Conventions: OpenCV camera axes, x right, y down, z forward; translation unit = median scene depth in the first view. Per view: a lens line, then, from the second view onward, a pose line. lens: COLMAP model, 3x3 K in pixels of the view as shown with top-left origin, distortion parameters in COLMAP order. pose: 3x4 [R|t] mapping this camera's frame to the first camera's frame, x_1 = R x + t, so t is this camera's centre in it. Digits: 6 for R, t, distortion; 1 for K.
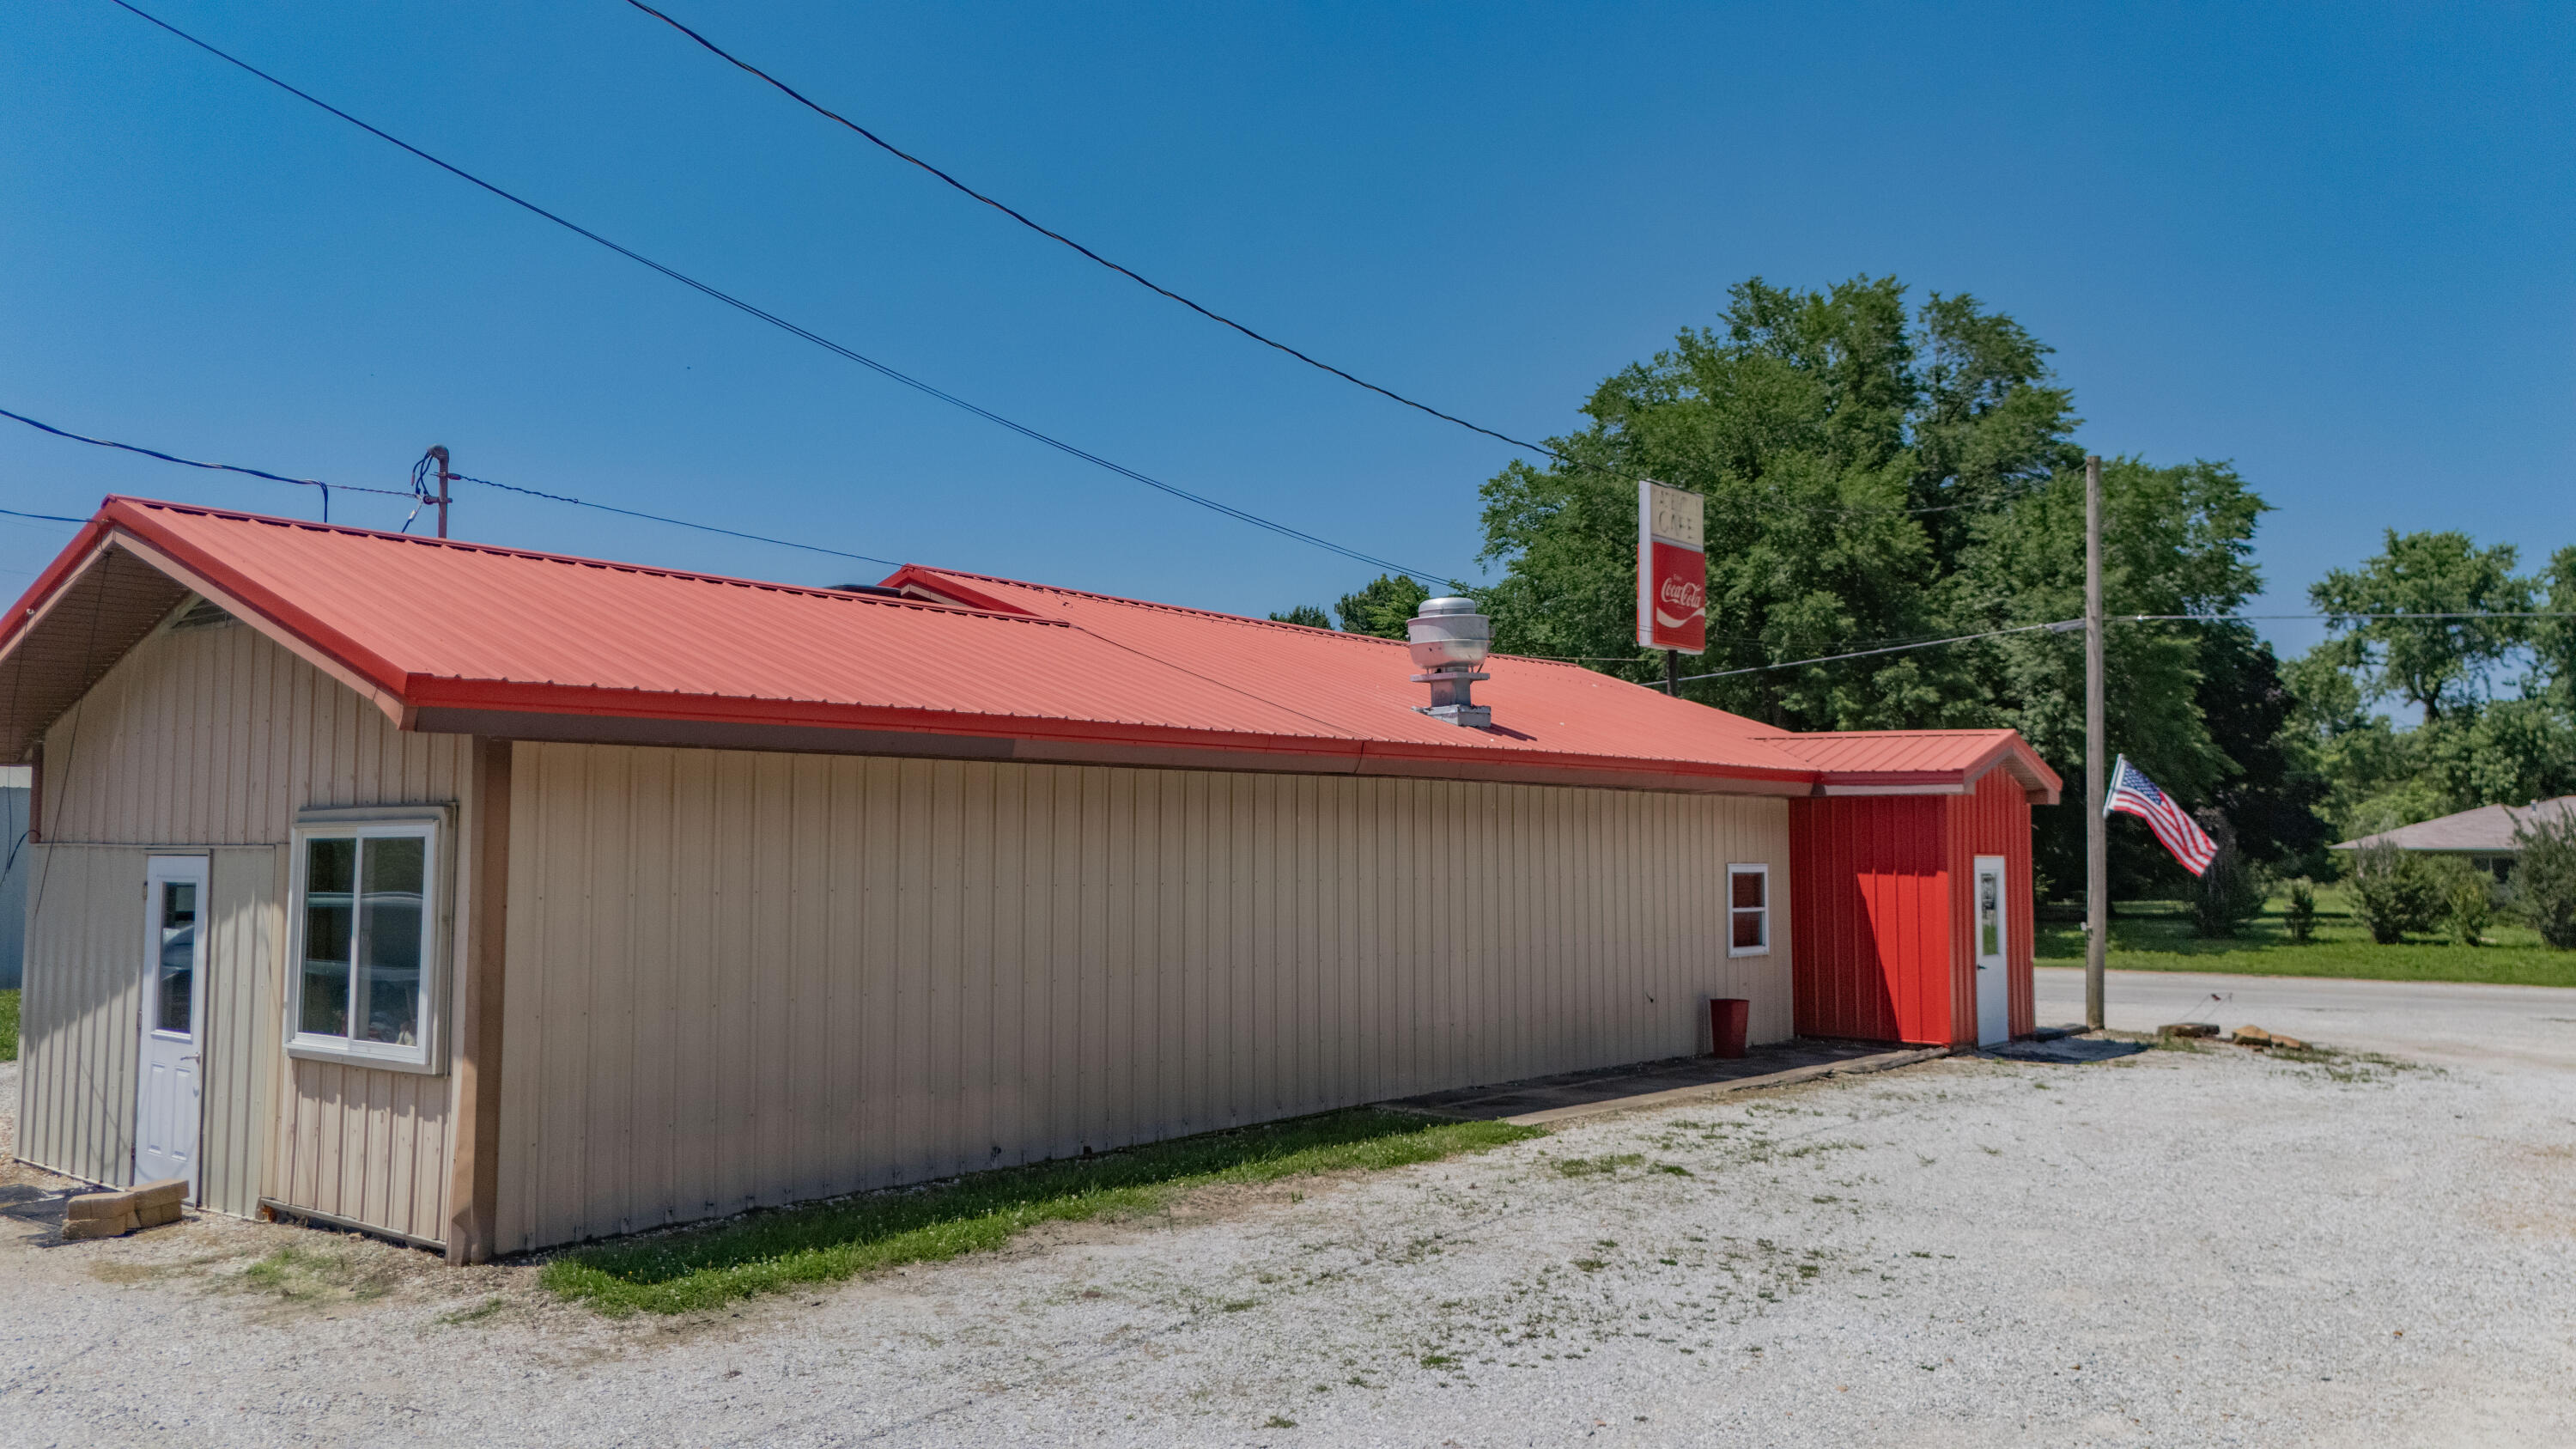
lens RADIAL K [[1905.5, 0, 1288.0], [0, 1905.5, 724.5], [0, 0, 1]] dist [0.027110, 0.006103]
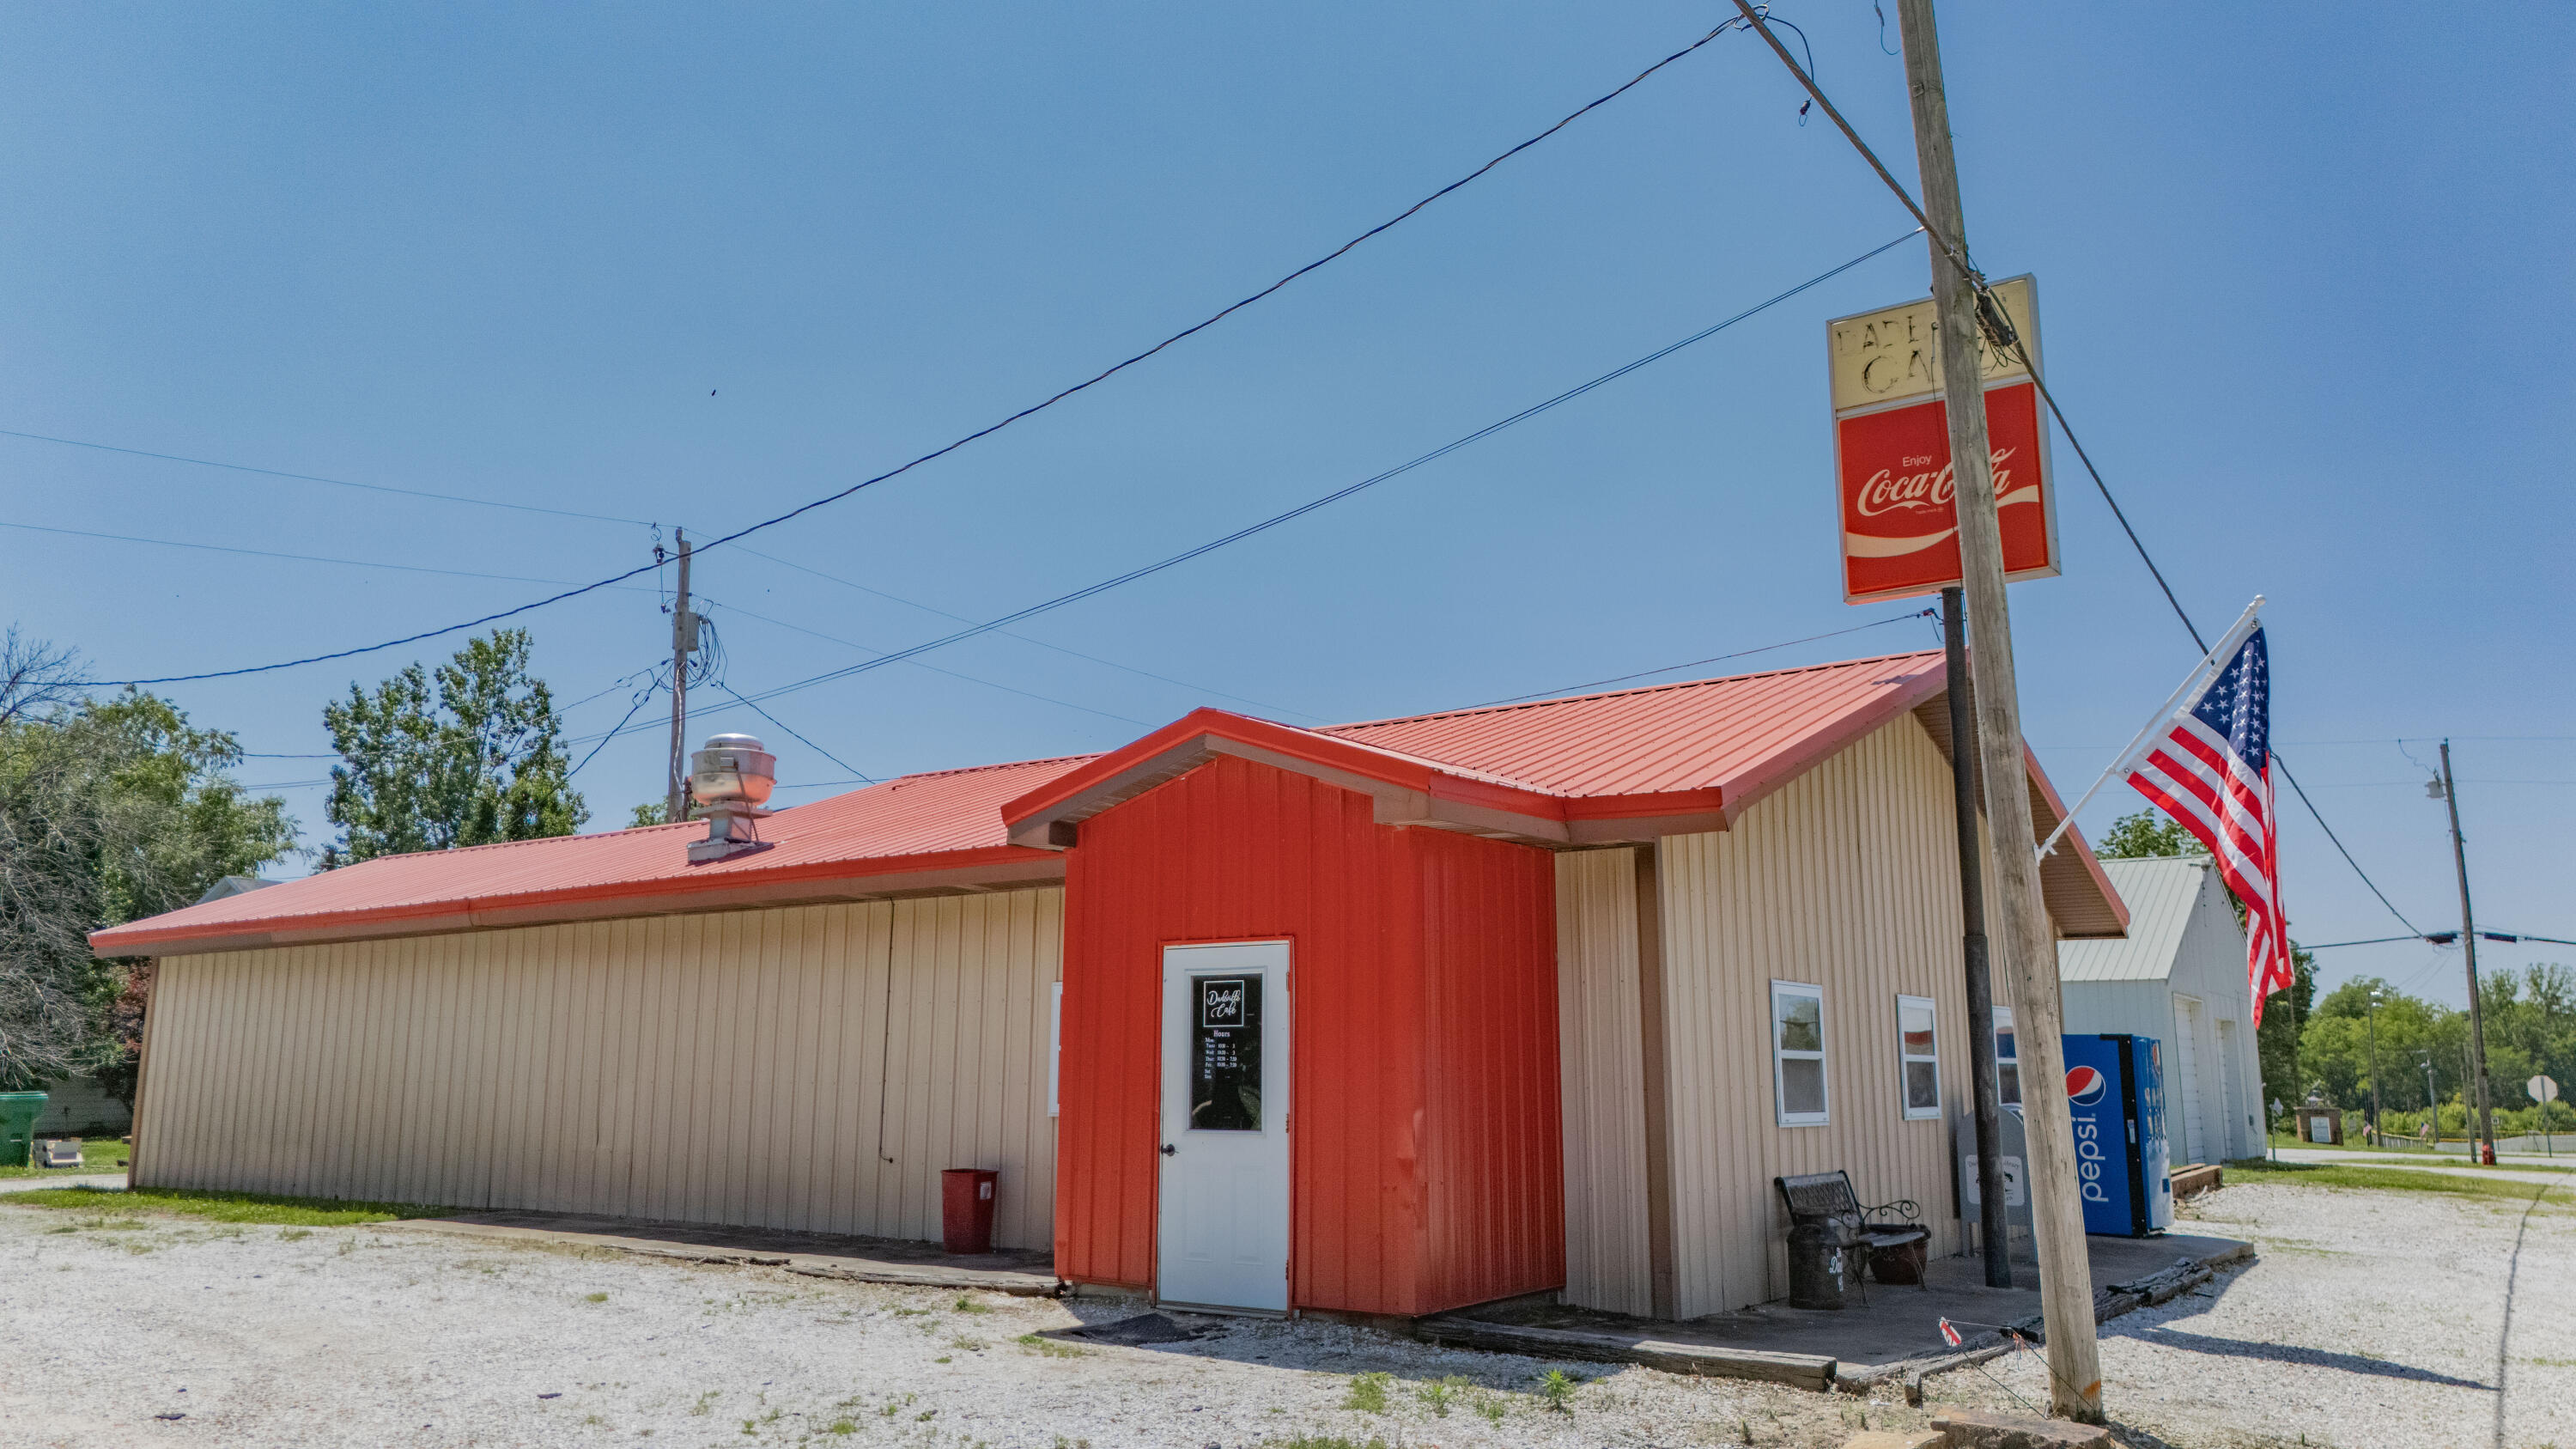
lens RADIAL K [[1878.7, 0, 1293.5], [0, 1878.7, 728.8], [0, 0, 1]] dist [0.072054, -0.064346]
pose [[0.083498, -0.181639, -0.979814, 0.412806], [0.065771, 0.982108, -0.176459, 0.047880], [0.994335, -0.049709, 0.093951, 0.446971]]
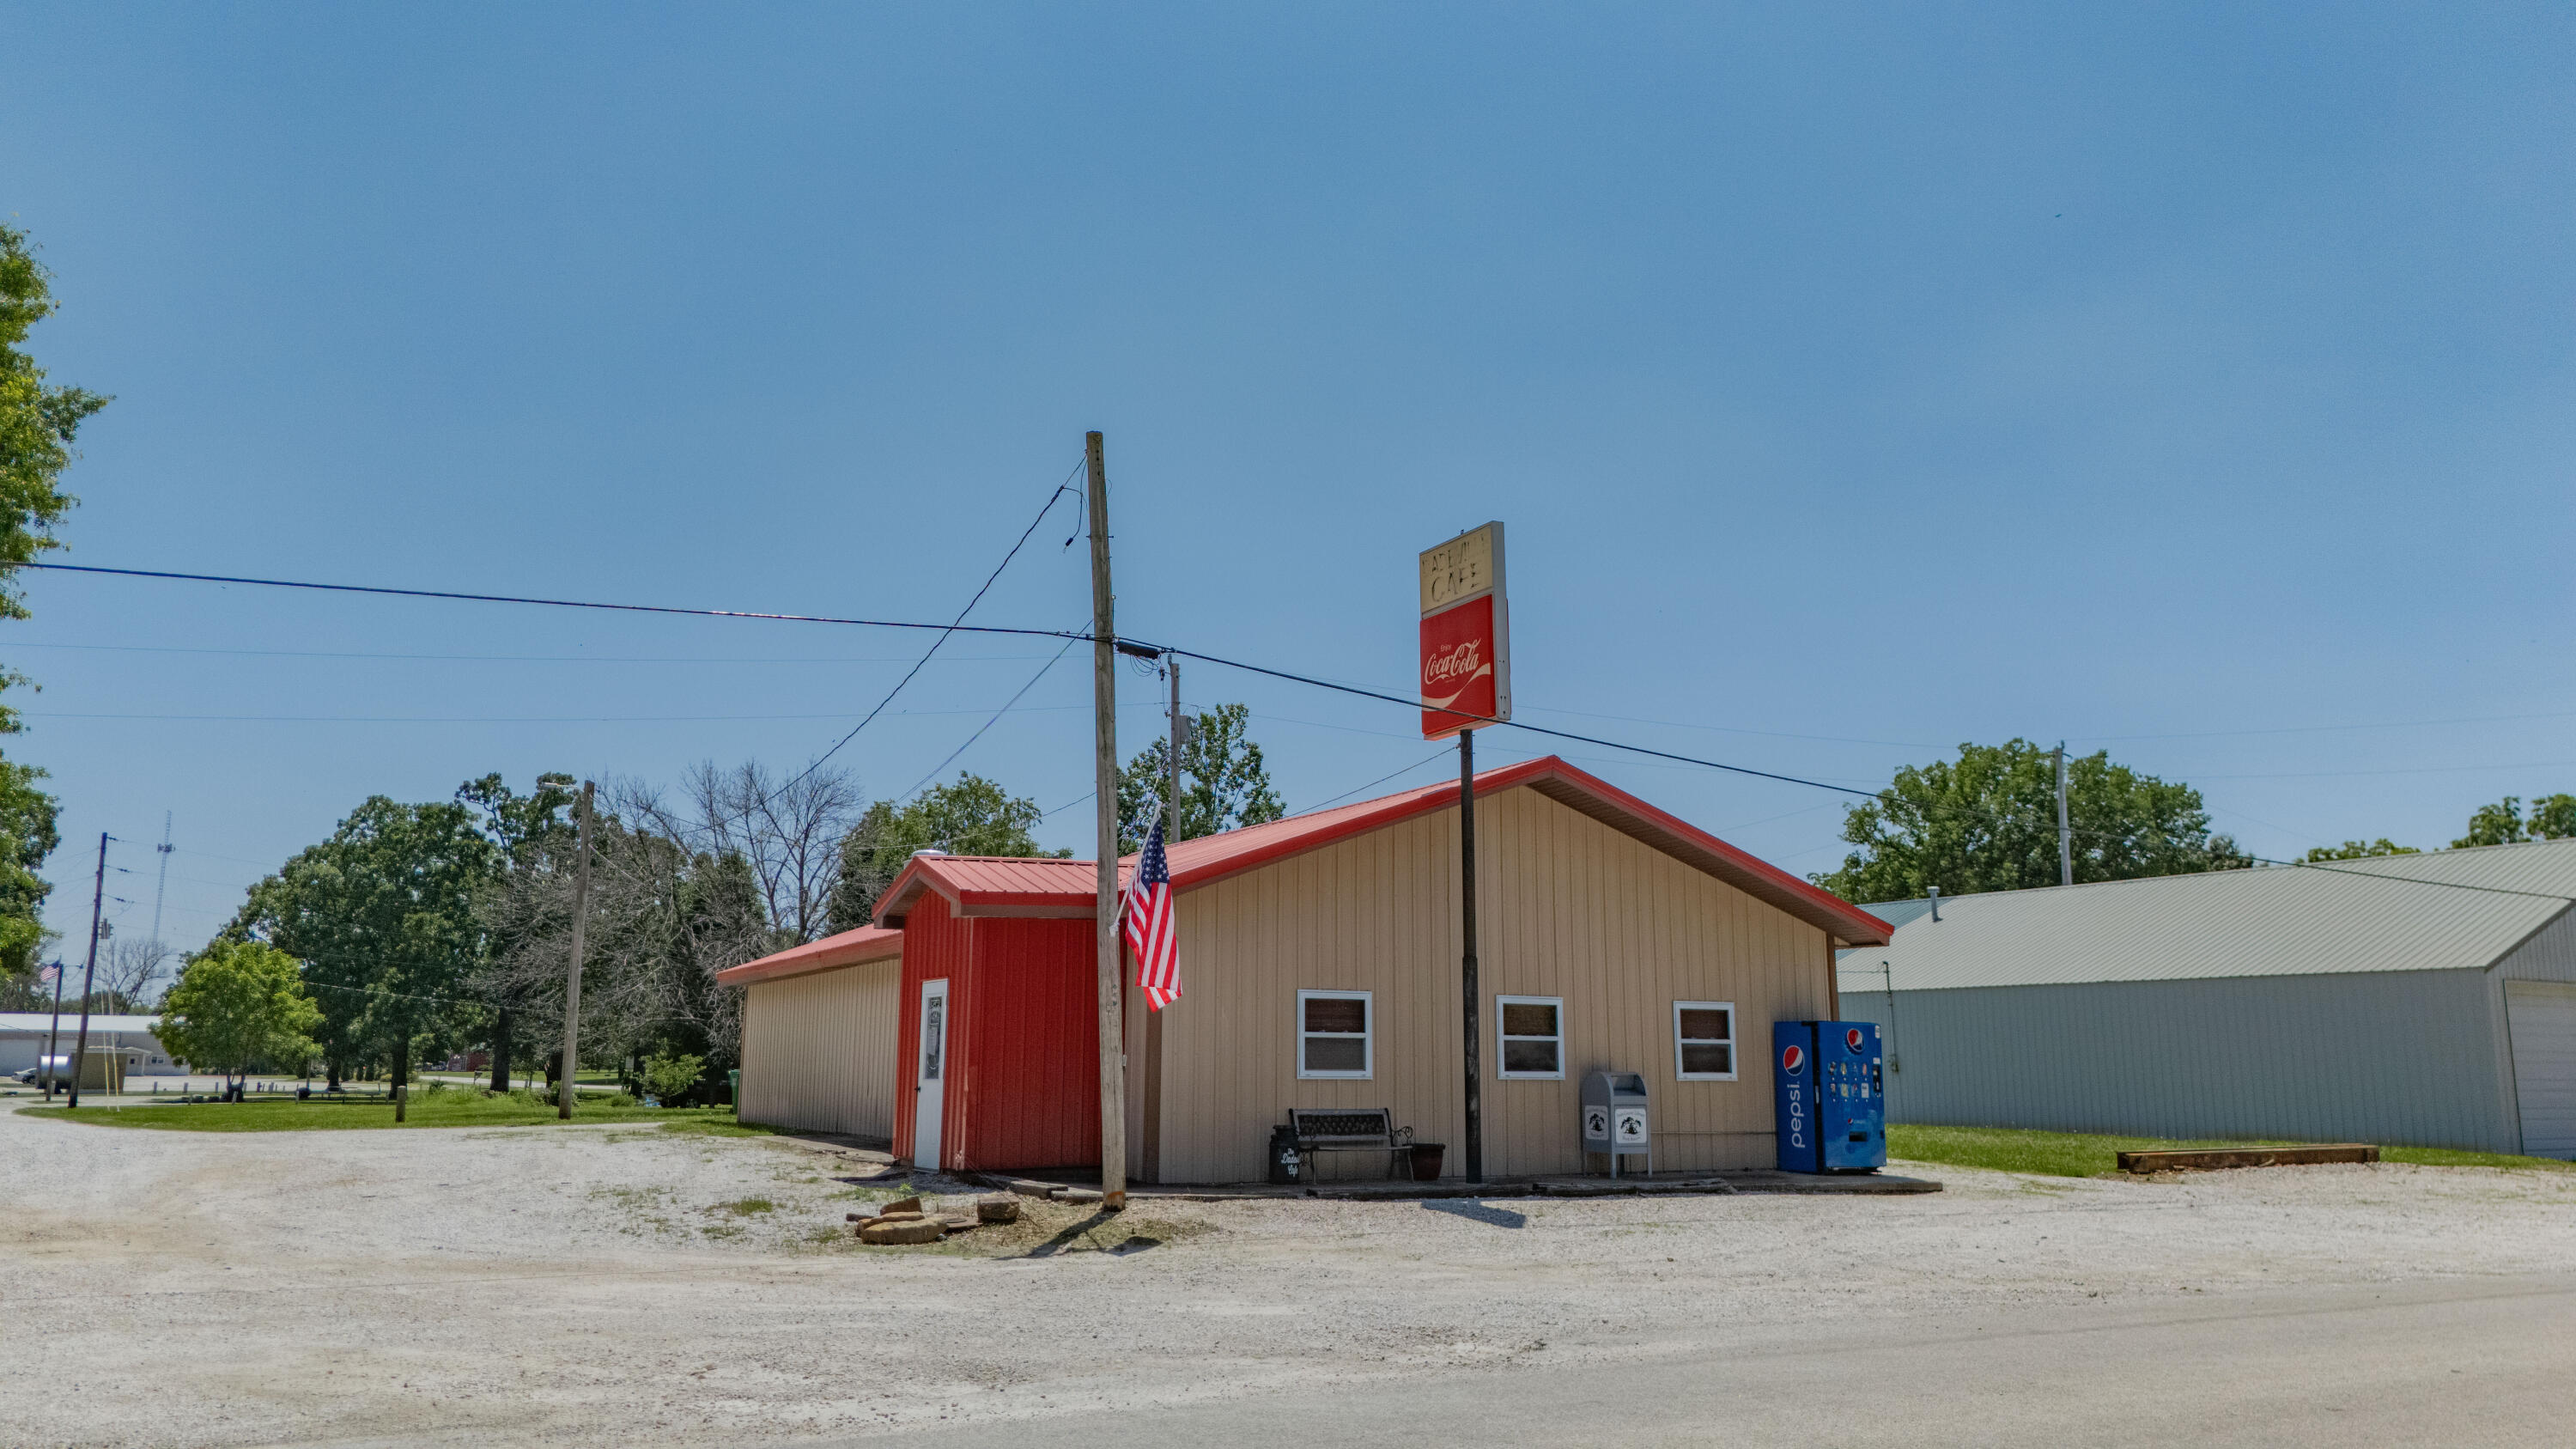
lens RADIAL K [[1850.2, 0, 1303.6], [0, 1850.2, 732.3], [0, 0, 1]] dist [0.113071, -0.000263]
pose [[-0.358405, -0.170584, -0.917849, 0.566181], [0.058088, 0.977185, -0.204294, 0.071263], [0.931757, -0.126536, -0.340319, 0.708730]]
